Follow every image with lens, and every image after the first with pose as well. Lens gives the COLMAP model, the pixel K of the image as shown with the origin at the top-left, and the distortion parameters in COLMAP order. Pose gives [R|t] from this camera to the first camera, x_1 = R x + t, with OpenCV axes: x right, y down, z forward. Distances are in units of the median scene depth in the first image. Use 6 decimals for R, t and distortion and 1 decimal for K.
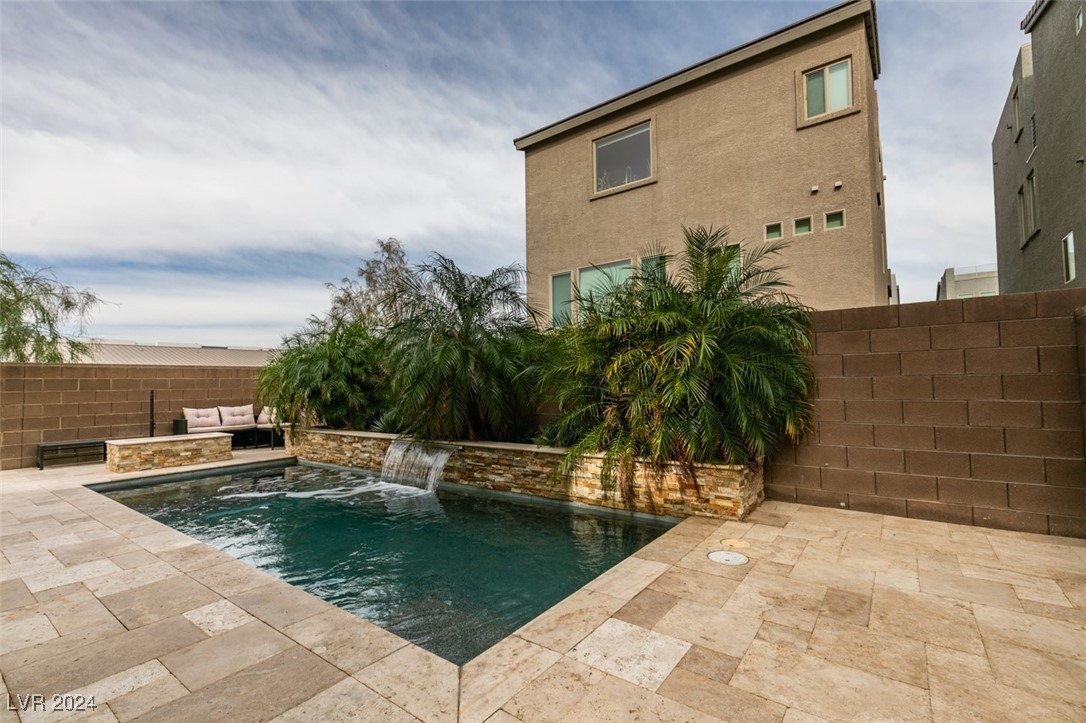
lens RADIAL K [[485.8, 0, 543.9], [0, 485.8, 365.5], [0, 0, 1]] dist [0.002122, 0.000101]
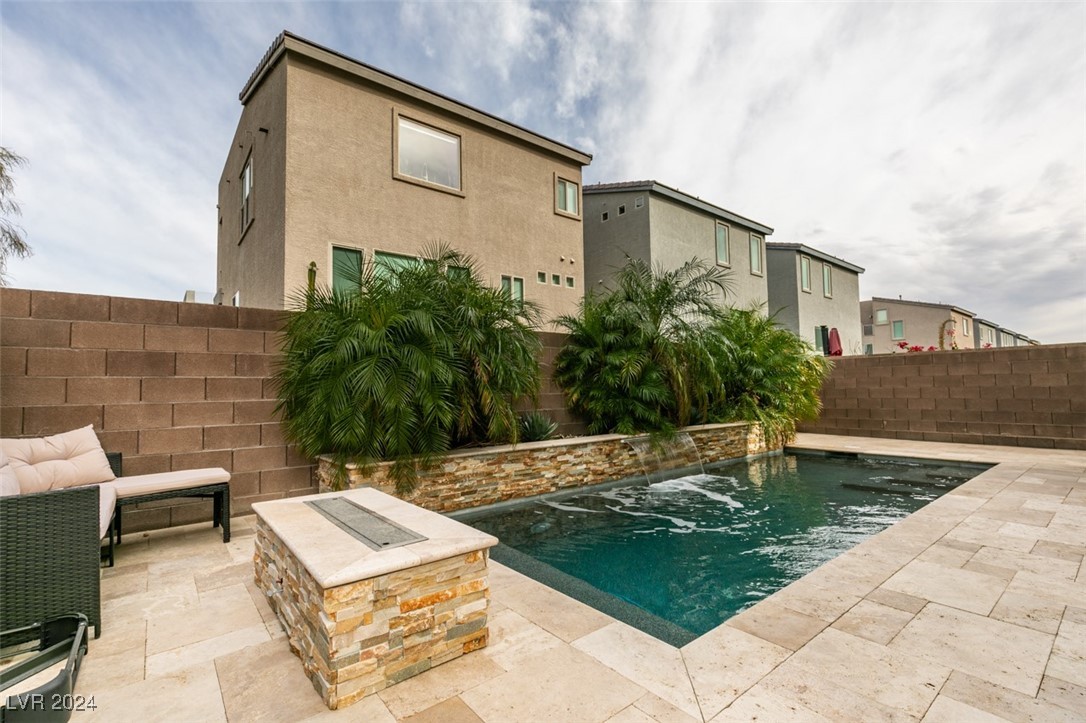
lens RADIAL K [[485.8, 0, 546.5], [0, 485.8, 369.8], [0, 0, 1]] dist [0.002122, 0.000101]
pose [[0.239807, 0.057314, 0.969127, -1.091846], [-0.021918, 0.998321, -0.053617, 0.073573], [-0.970573, -0.008383, 0.240660, 0.855306]]
